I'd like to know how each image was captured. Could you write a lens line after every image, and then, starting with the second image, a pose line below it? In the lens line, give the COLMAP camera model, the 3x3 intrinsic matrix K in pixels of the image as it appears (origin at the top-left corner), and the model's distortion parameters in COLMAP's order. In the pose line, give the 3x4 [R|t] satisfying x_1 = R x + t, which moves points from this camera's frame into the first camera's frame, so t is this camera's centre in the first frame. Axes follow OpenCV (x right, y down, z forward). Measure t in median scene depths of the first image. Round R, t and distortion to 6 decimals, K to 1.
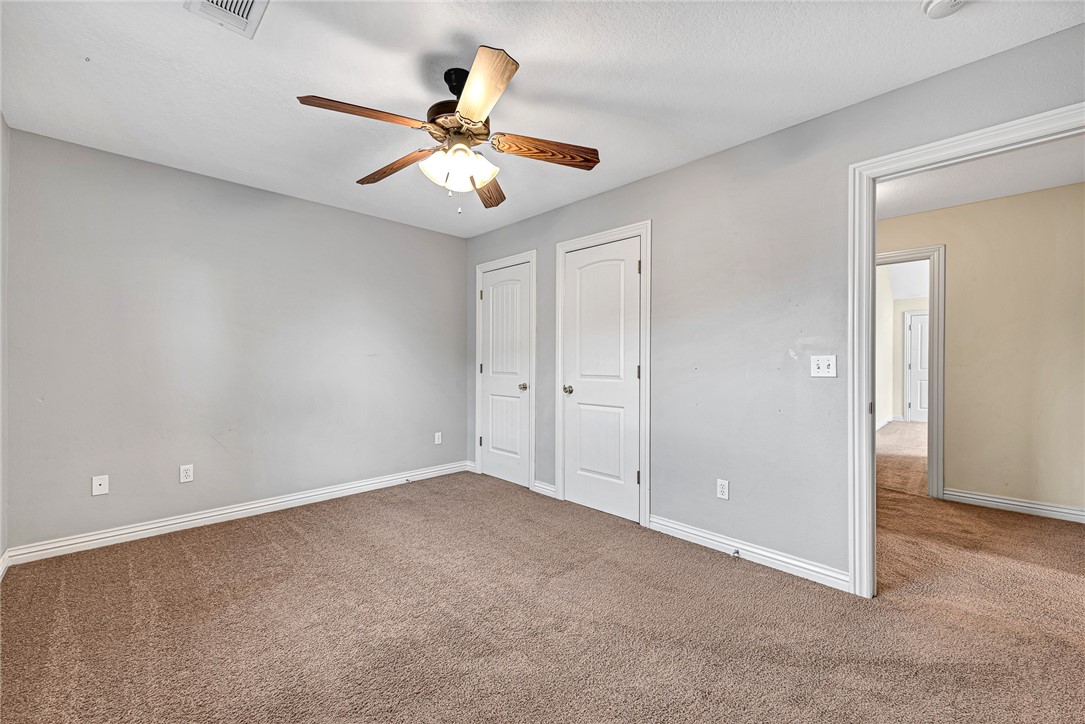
lens RADIAL K [[431.9, 0, 544.4], [0, 431.9, 364.7], [0, 0, 1]] dist [-0.000220, -0.000031]
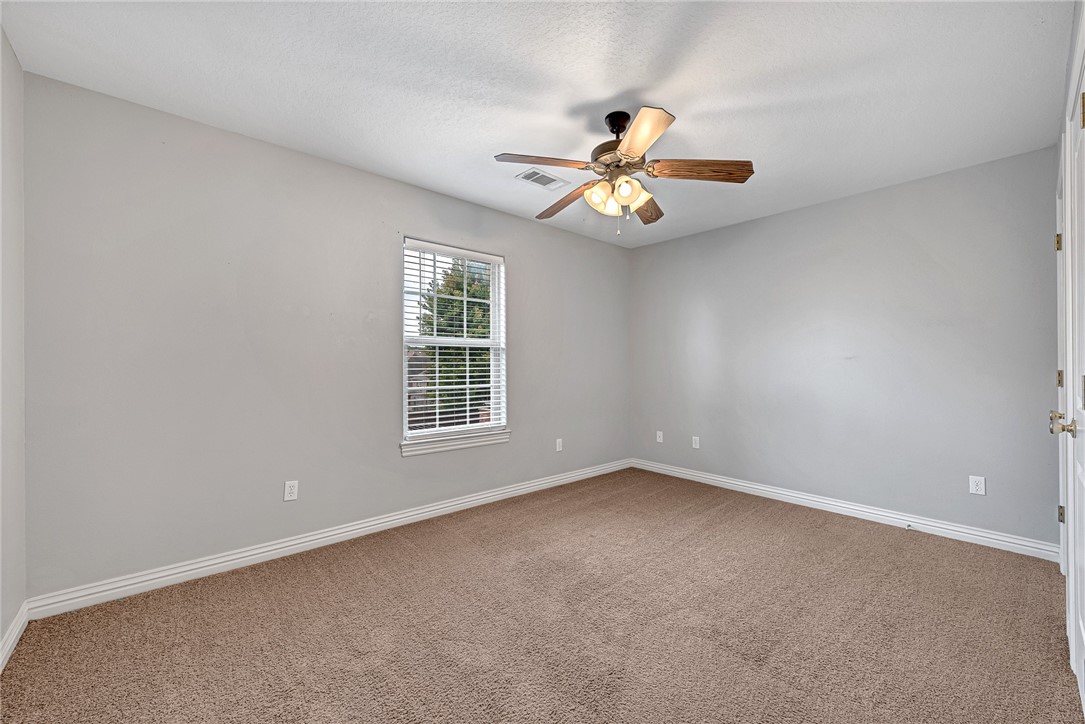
lens RADIAL K [[431.9, 0, 544.4], [0, 431.9, 364.7], [0, 0, 1]] dist [-0.000220, -0.000031]
pose [[-0.060778, -0.001018, -0.998151, 0.774597], [-0.011345, 0.999936, -0.000329, -0.002098], [0.998087, 0.011304, -0.060786, 0.703139]]
